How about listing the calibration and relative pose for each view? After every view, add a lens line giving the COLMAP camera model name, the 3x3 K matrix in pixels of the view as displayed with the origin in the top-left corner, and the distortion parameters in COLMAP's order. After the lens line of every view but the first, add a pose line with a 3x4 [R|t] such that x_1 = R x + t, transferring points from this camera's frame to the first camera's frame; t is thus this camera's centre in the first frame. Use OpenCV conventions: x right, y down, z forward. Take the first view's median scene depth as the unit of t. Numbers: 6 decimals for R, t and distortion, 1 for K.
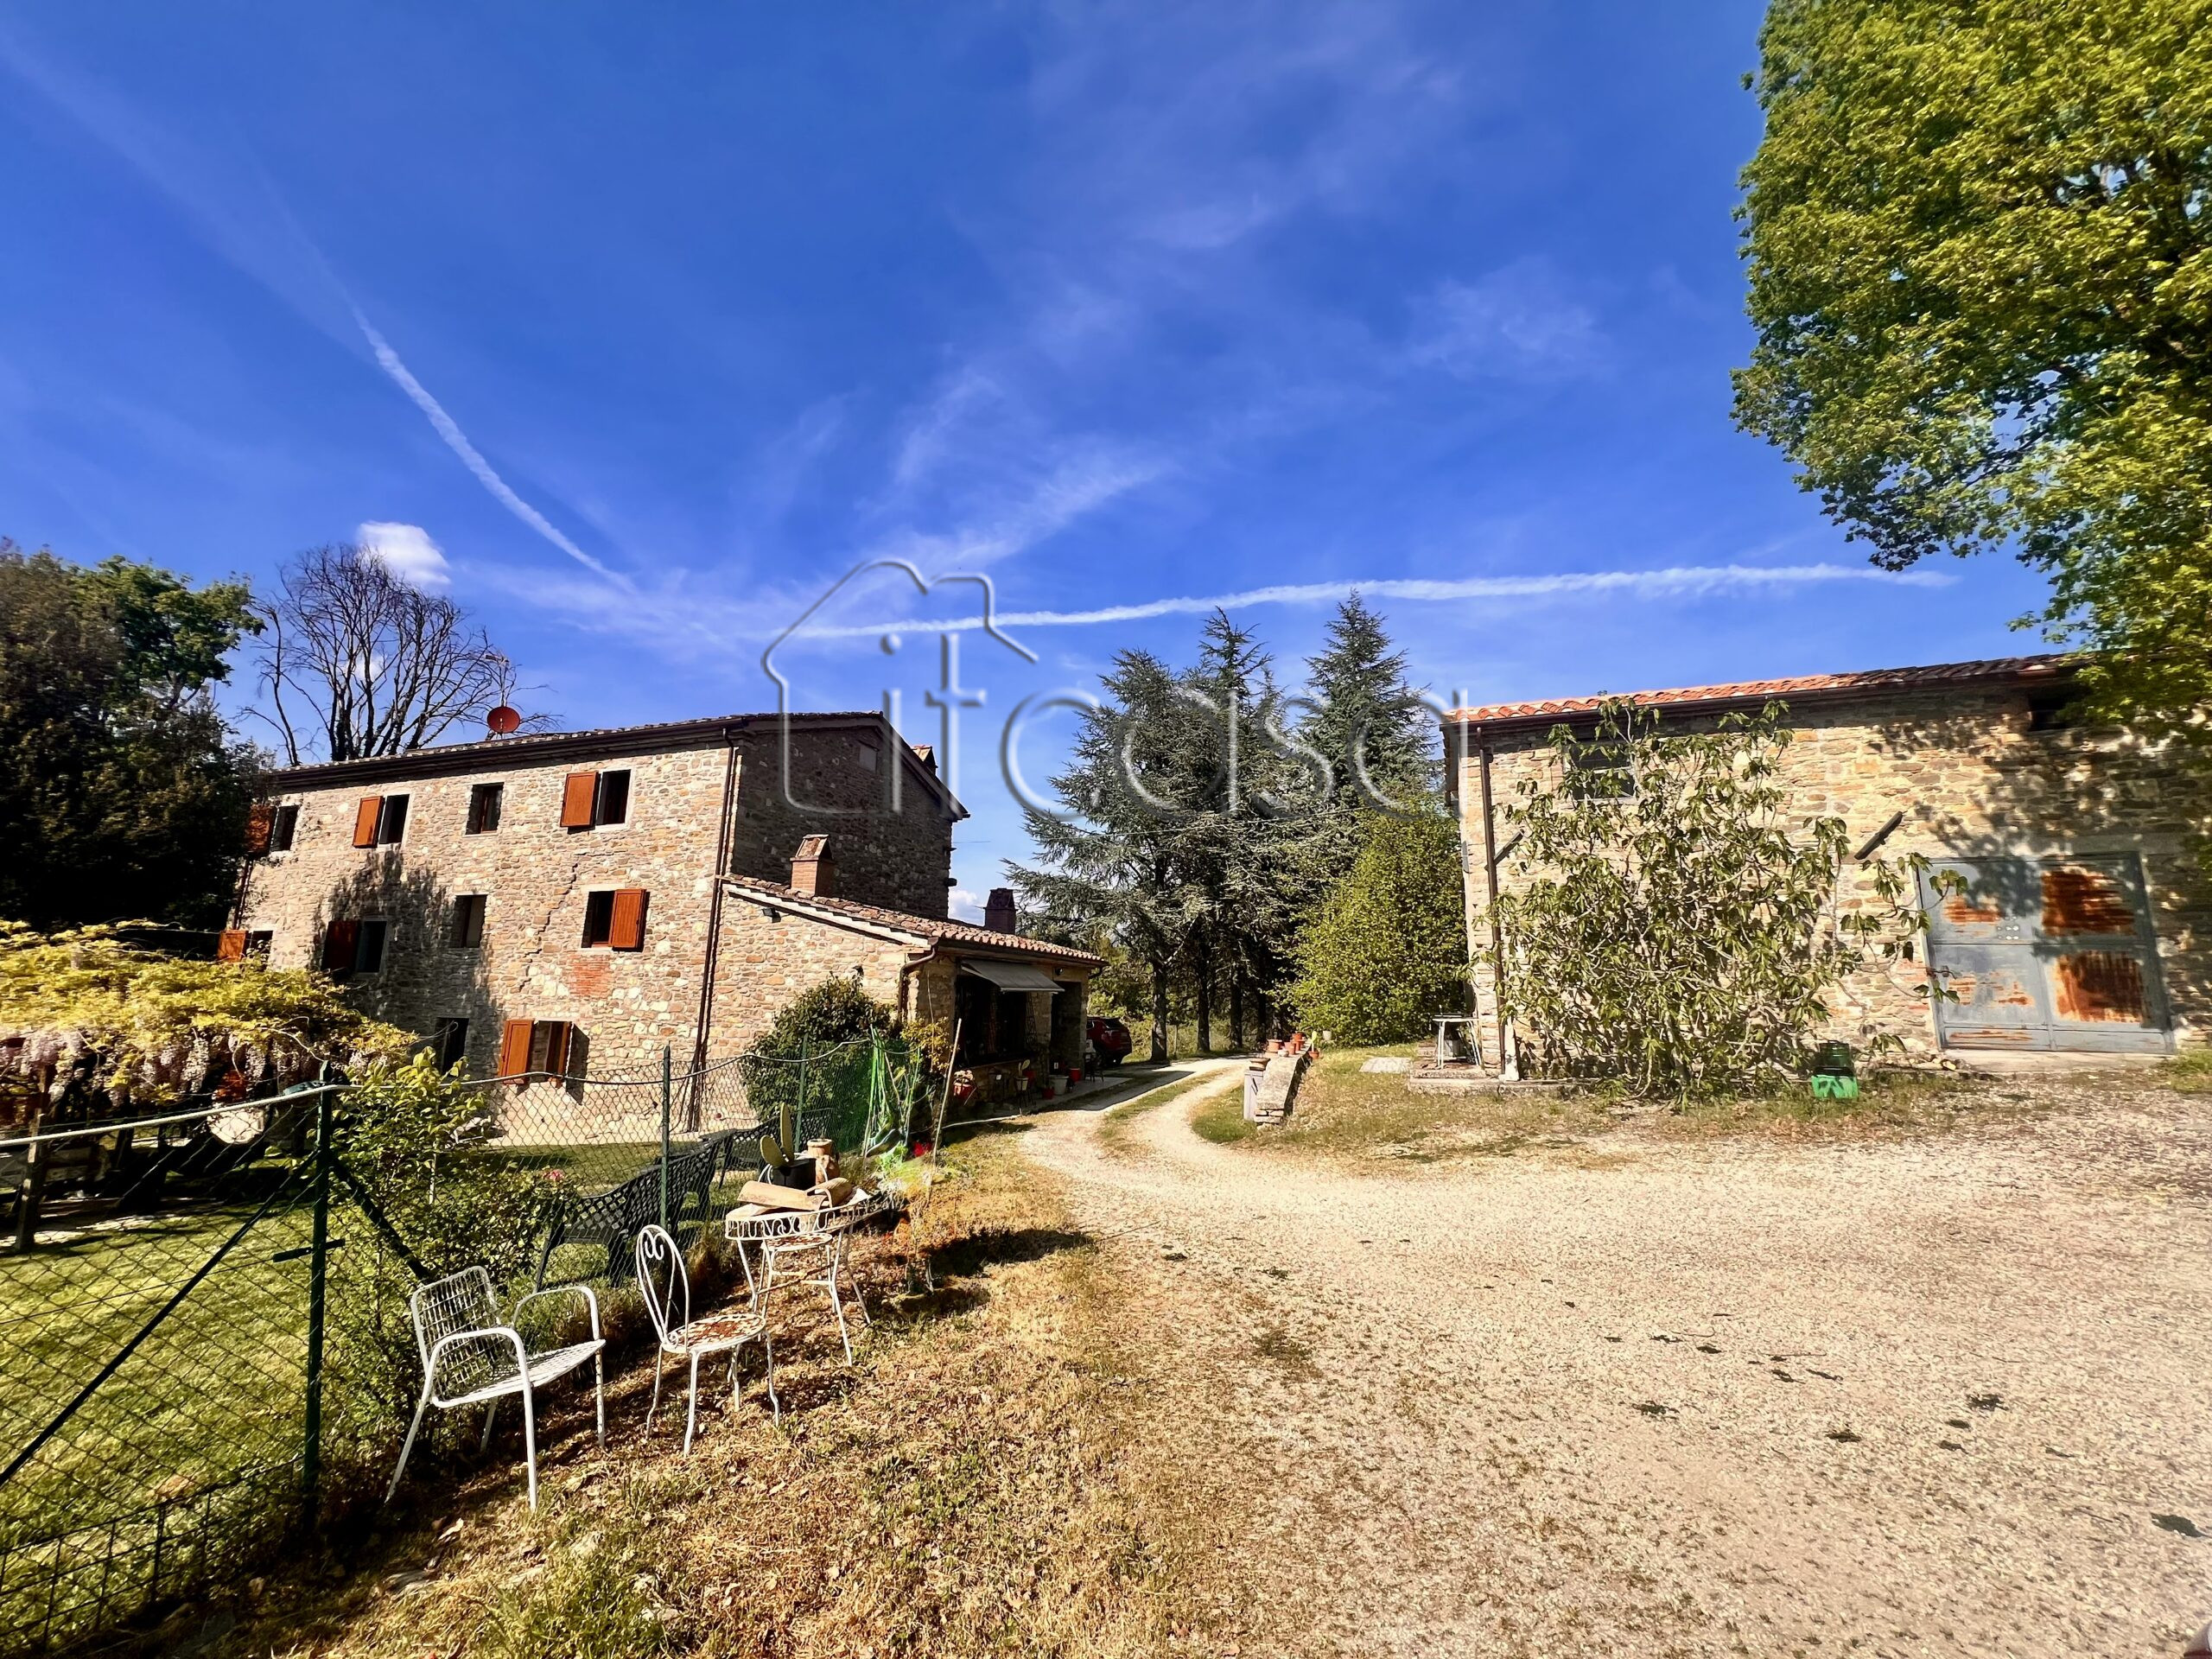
lens RADIAL K [[885.5, 0, 1101.1], [0, 885.5, 825.0], [0, 0, 1]] dist [-0.002825, -0.000078]
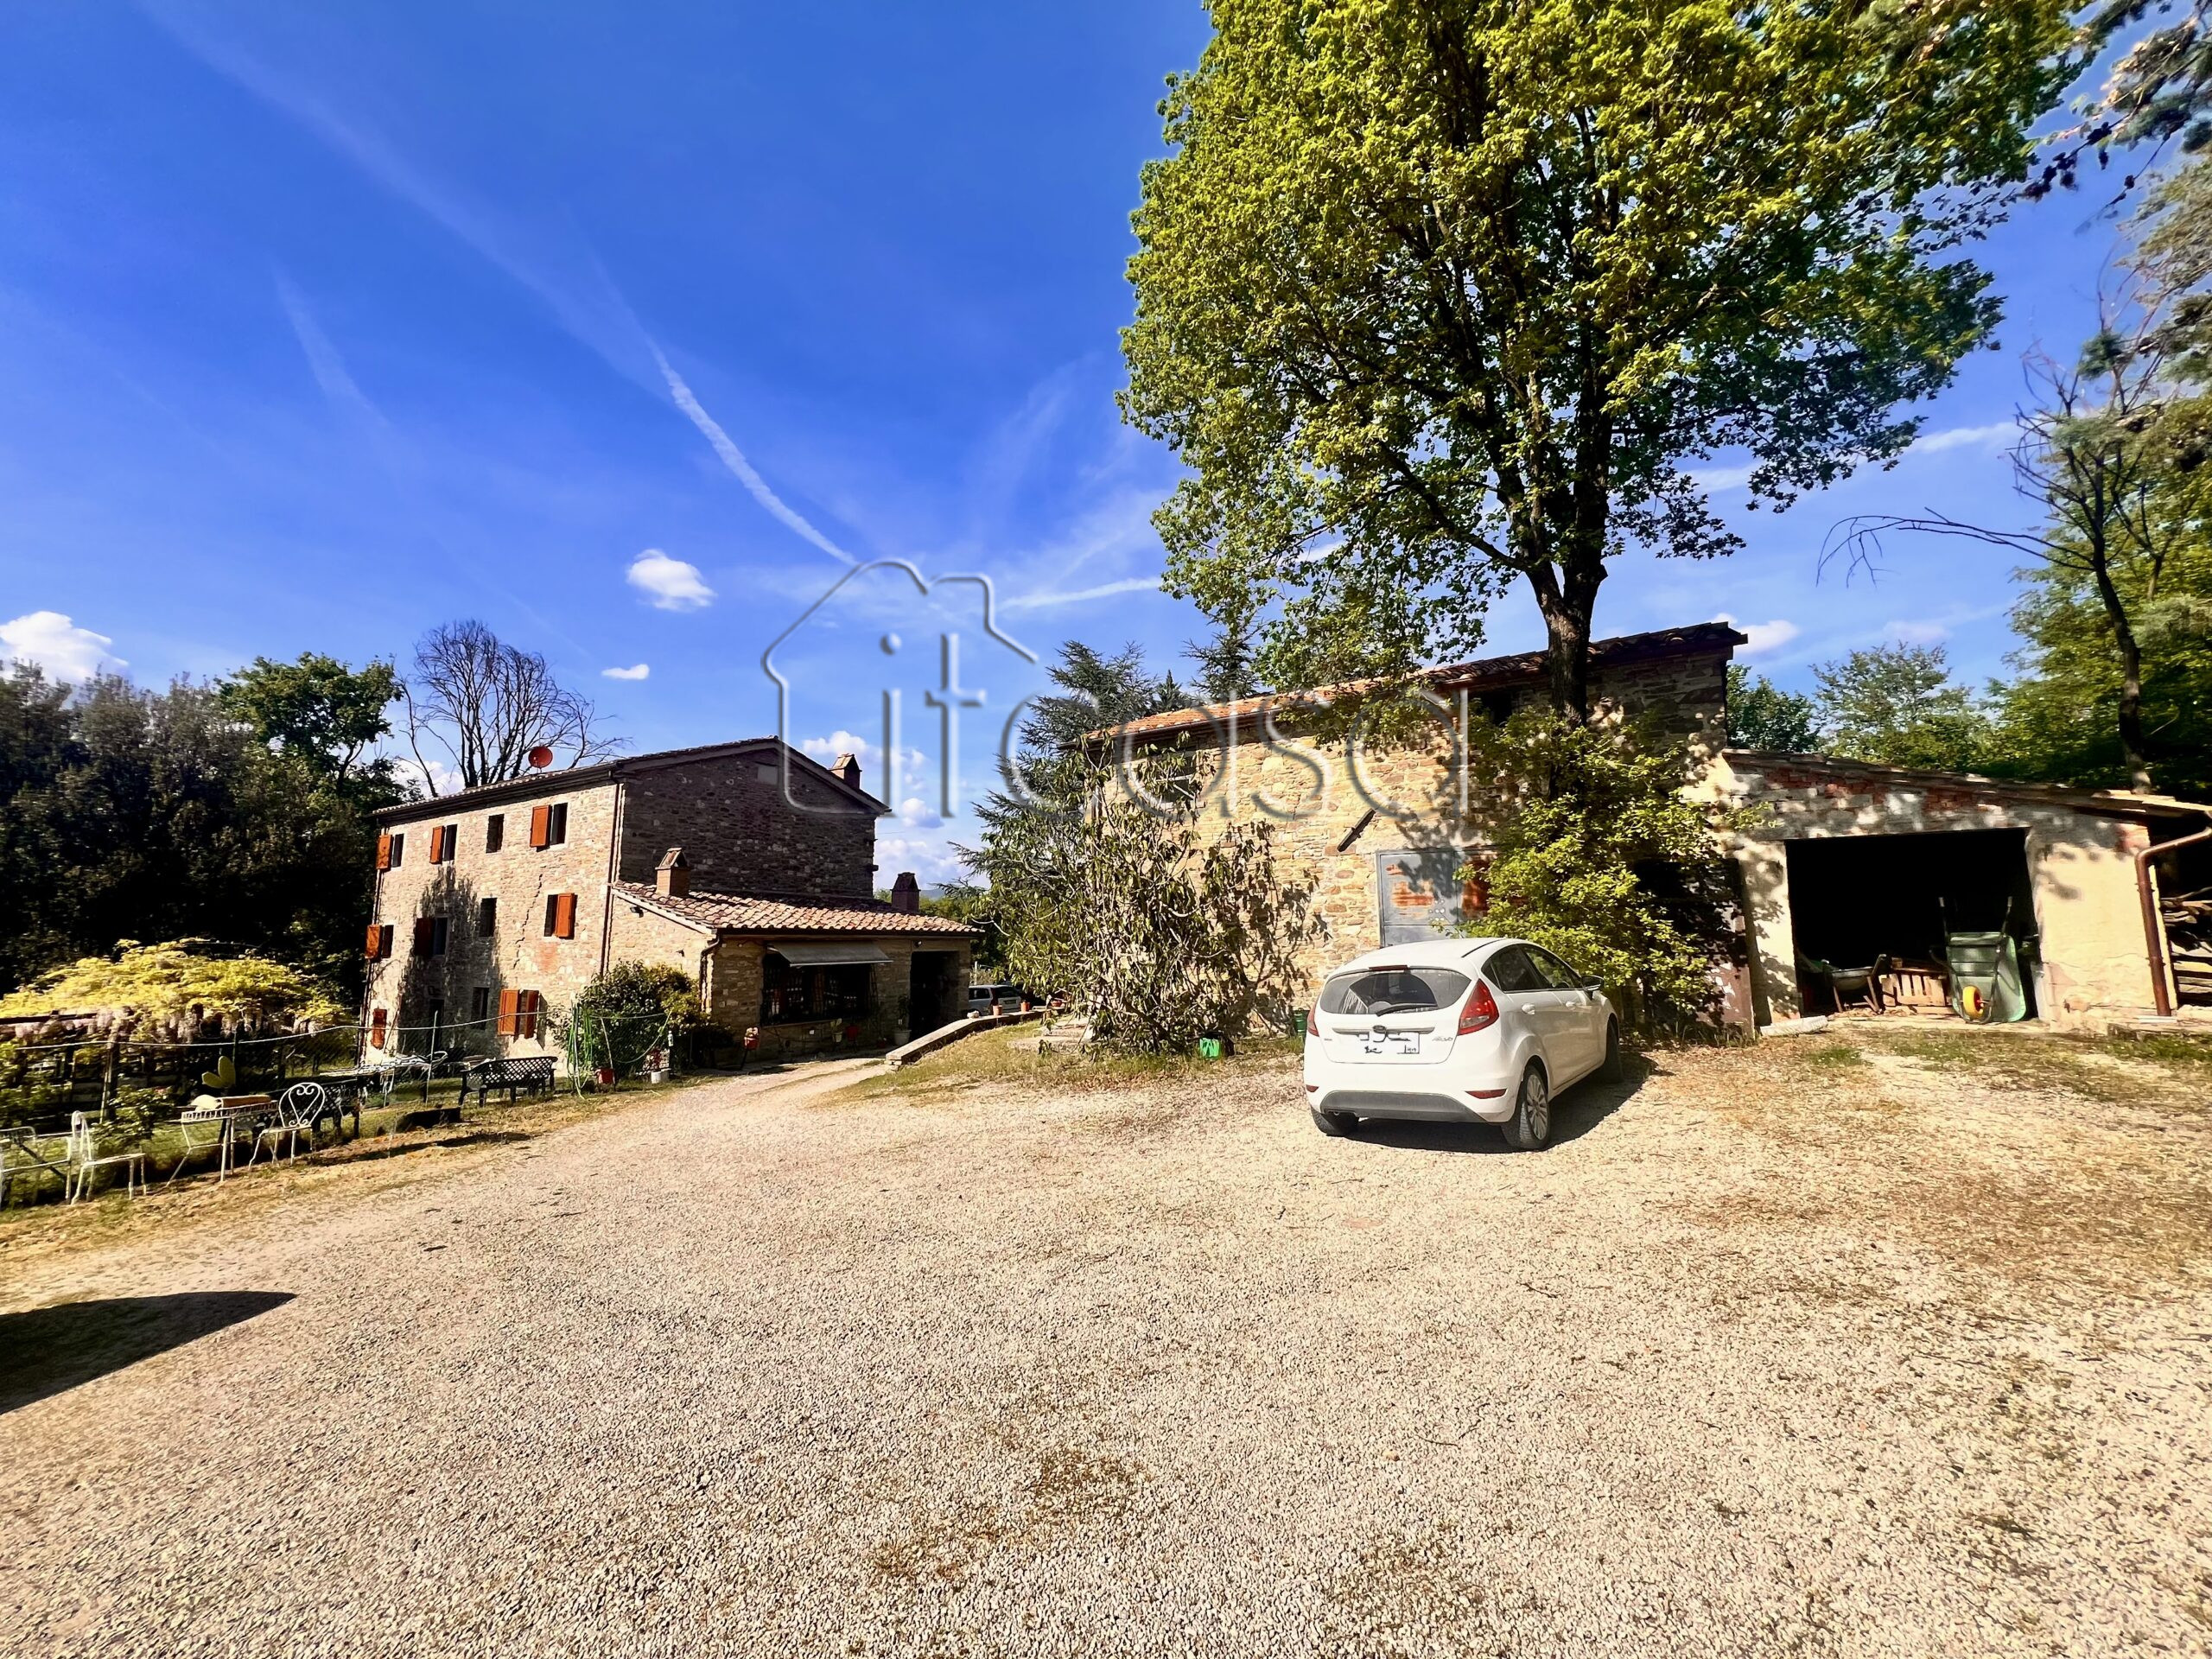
lens RADIAL K [[885.5, 0, 1179.6], [0, 885.5, 770.4], [0, 0, 1]] dist [-0.002825, -0.000078]
pose [[0.977957, -0.058041, -0.200579, 0.637643], [0.059212, 0.998245, -0.000157, -0.055473], [0.200236, -0.011723, 0.979677, -0.123915]]
